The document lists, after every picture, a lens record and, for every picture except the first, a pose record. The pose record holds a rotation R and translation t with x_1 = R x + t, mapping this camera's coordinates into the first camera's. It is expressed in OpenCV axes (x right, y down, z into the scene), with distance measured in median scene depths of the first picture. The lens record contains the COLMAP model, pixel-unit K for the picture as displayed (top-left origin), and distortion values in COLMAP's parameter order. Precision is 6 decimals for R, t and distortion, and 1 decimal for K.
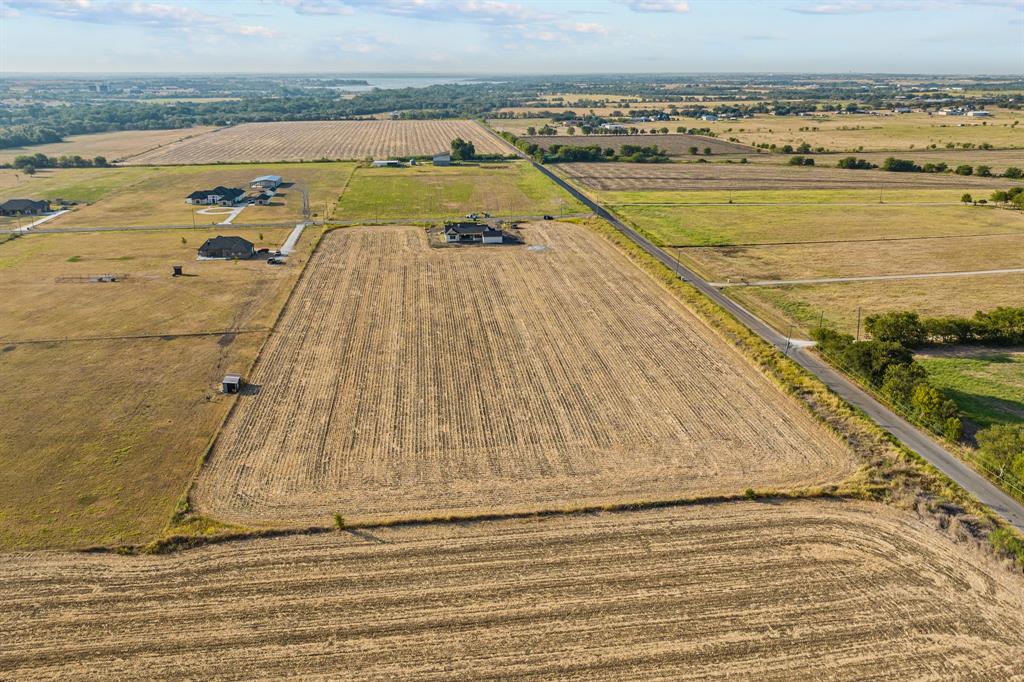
lens RADIAL K [[869.5, 0, 516.7], [0, 869.5, 340.8], [0, 0, 1]] dist [-0.019150, -0.007080]
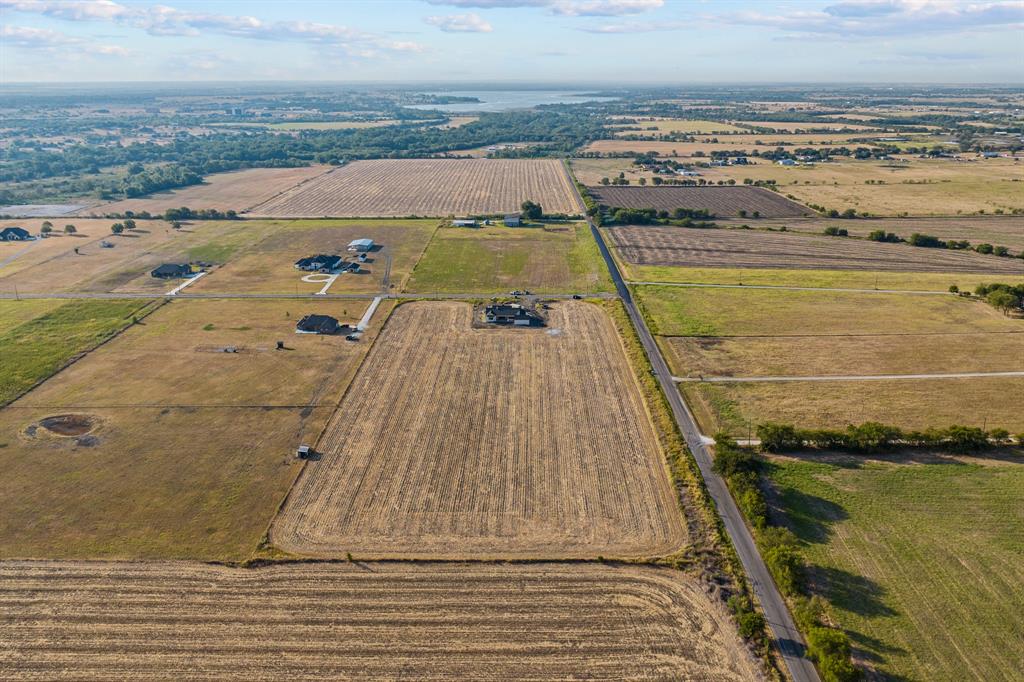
lens RADIAL K [[861.2, 0, 486.9], [0, 861.2, 340.9], [0, 0, 1]] dist [-0.014454, -0.014912]
pose [[0.987237, 0.042862, -0.153380, 0.155560], [-0.043563, 0.999050, -0.001206, -0.115610], [0.153183, 0.007873, 0.988166, -0.324998]]
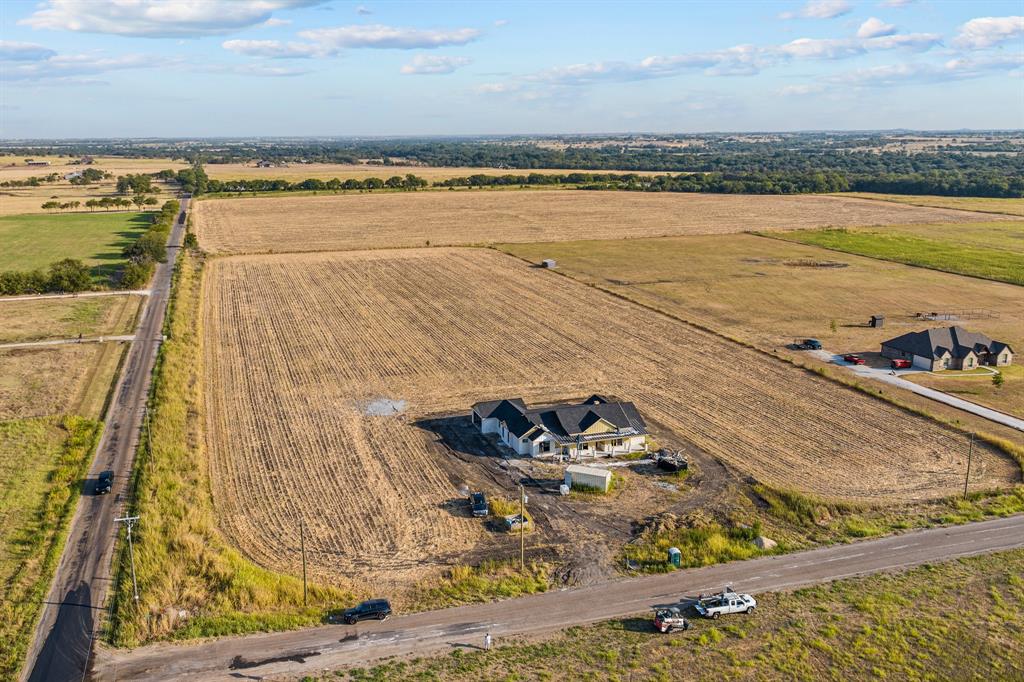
lens RADIAL K [[861.2, 0, 486.9], [0, 861.2, 340.9], [0, 0, 1]] dist [-0.014454, -0.014912]
pose [[-0.981897, 0.052683, -0.181941, 0.066069], [-0.048101, 0.859702, 0.508527, -0.480111], [0.183206, 0.508072, -0.841605, 1.796066]]
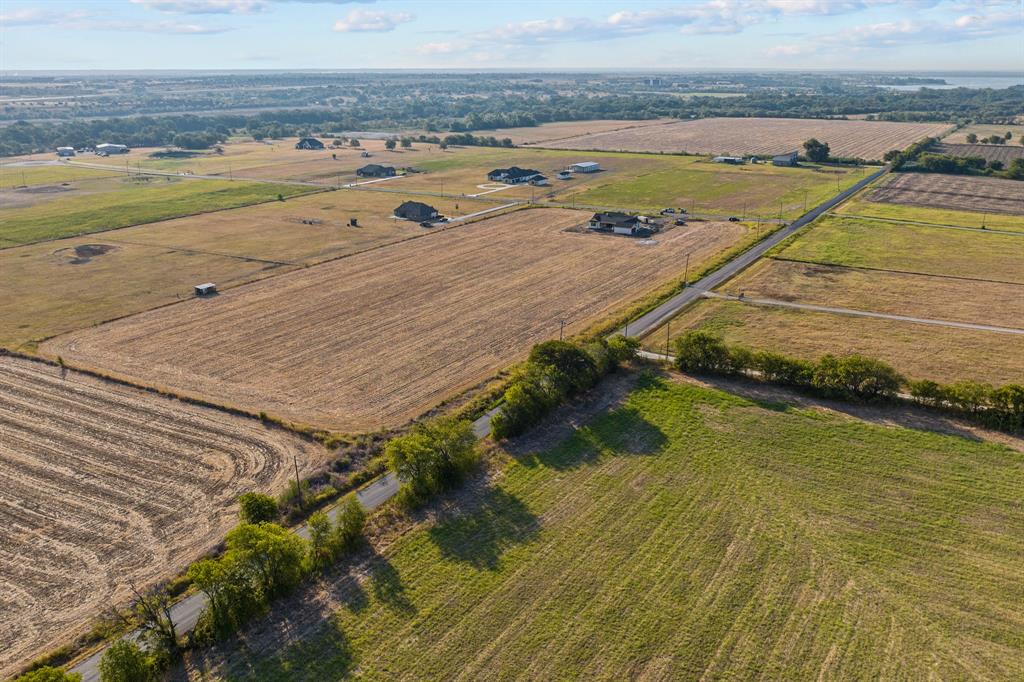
lens RADIAL K [[861.2, 0, 486.9], [0, 861.2, 340.9], [0, 0, 1]] dist [-0.014454, -0.014912]
pose [[0.780051, 0.188796, -0.596554, 0.656605], [-0.184890, 0.980369, 0.068503, -0.037009], [0.597776, 0.056861, 0.799644, 0.116705]]
